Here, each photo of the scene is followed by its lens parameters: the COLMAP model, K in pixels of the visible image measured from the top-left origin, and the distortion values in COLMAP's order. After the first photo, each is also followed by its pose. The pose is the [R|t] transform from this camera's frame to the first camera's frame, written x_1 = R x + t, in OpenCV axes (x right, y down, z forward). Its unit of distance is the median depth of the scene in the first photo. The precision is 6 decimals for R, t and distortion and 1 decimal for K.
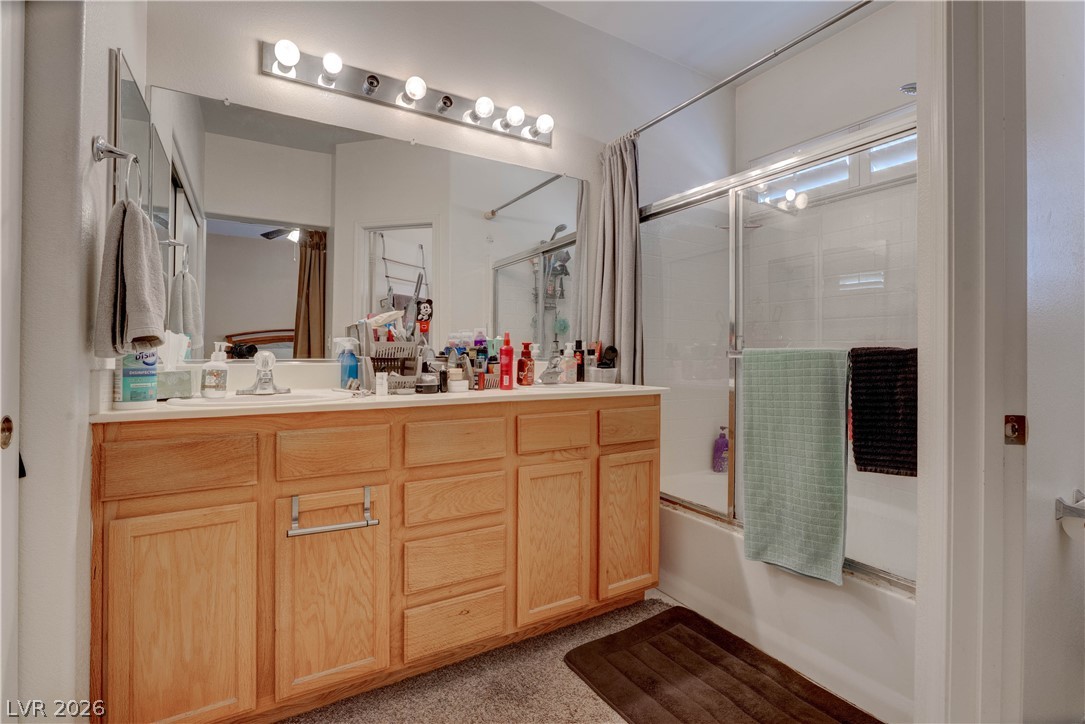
lens RADIAL K [[492.7, 0, 541.3], [0, 492.7, 352.3], [0, 0, 1]] dist [-0.018297, 0.005556]
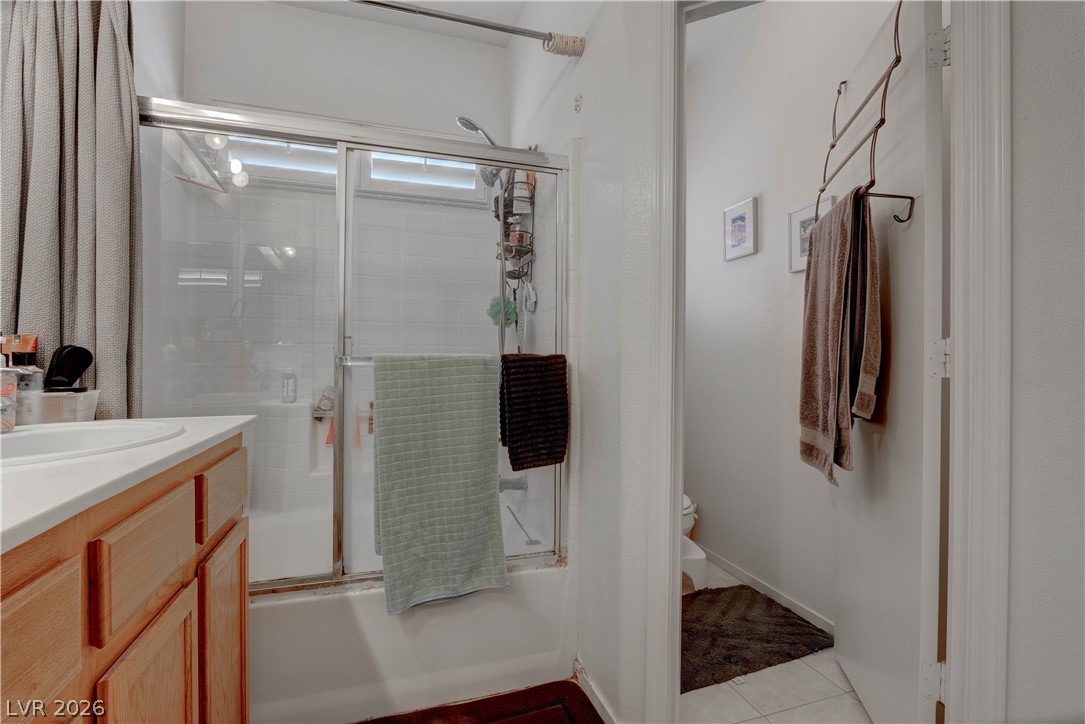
lens RADIAL K [[492.7, 0, 541.3], [0, 492.7, 363.0], [0, 0, 1]] dist [-0.018297, 0.005556]
pose [[0.223315, -0.011330, 0.974680, -0.295363], [-0.002012, 0.999925, 0.012085, -0.002890], [-0.974744, -0.004659, 0.223276, 0.558389]]
